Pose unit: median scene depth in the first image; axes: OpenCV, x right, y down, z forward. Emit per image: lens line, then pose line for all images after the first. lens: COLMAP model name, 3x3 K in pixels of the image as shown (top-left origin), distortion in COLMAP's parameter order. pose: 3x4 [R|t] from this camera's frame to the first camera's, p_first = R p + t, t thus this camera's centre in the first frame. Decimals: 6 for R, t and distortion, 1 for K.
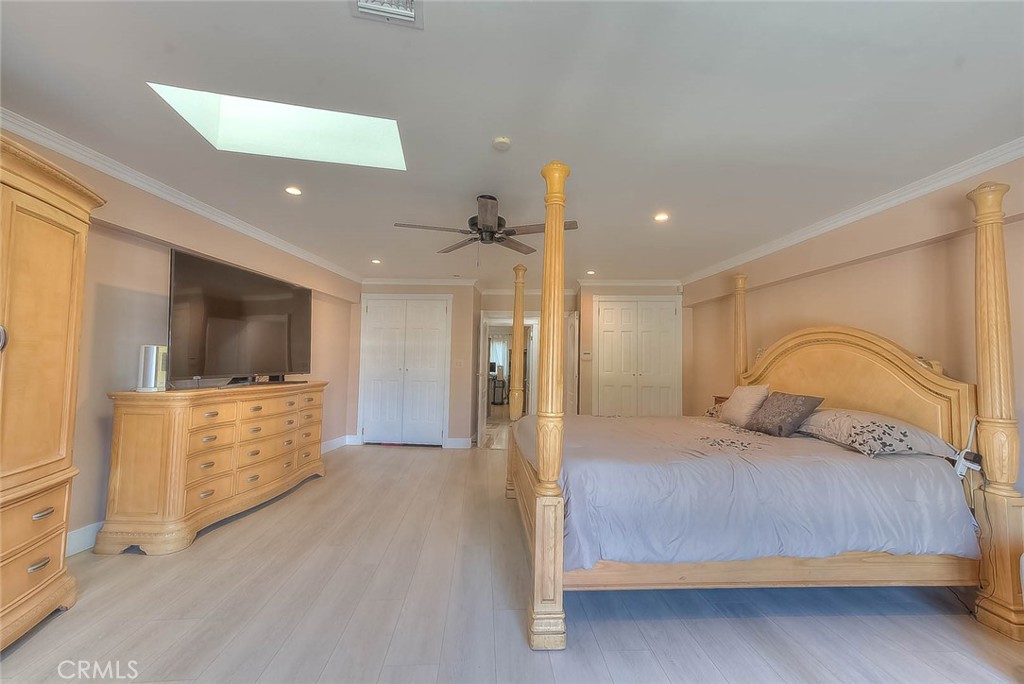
lens RADIAL K [[394.8, 0, 516.4], [0, 394.8, 346.5], [0, 0, 1]] dist [0.007287, -0.000117]
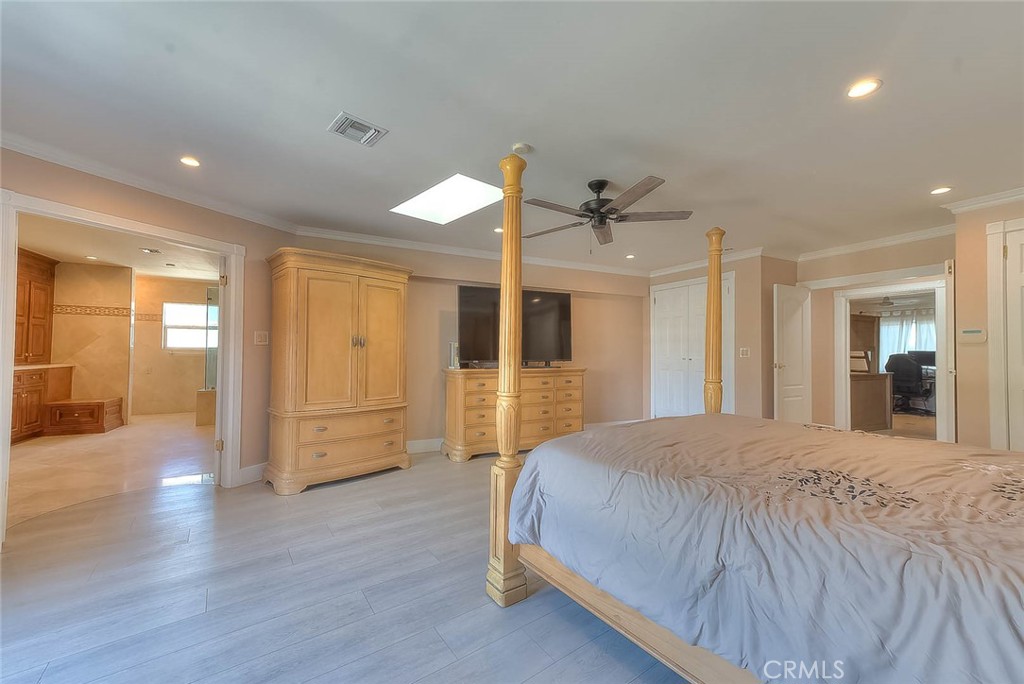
lens RADIAL K [[394.8, 0, 516.4], [0, 394.8, 346.5], [0, 0, 1]] dist [0.007287, -0.000117]
pose [[0.529410, -0.026300, -0.847958, 0.657531], [0.042894, 0.999071, -0.004207, 0.031998], [0.847281, -0.034145, 0.530046, 0.290744]]
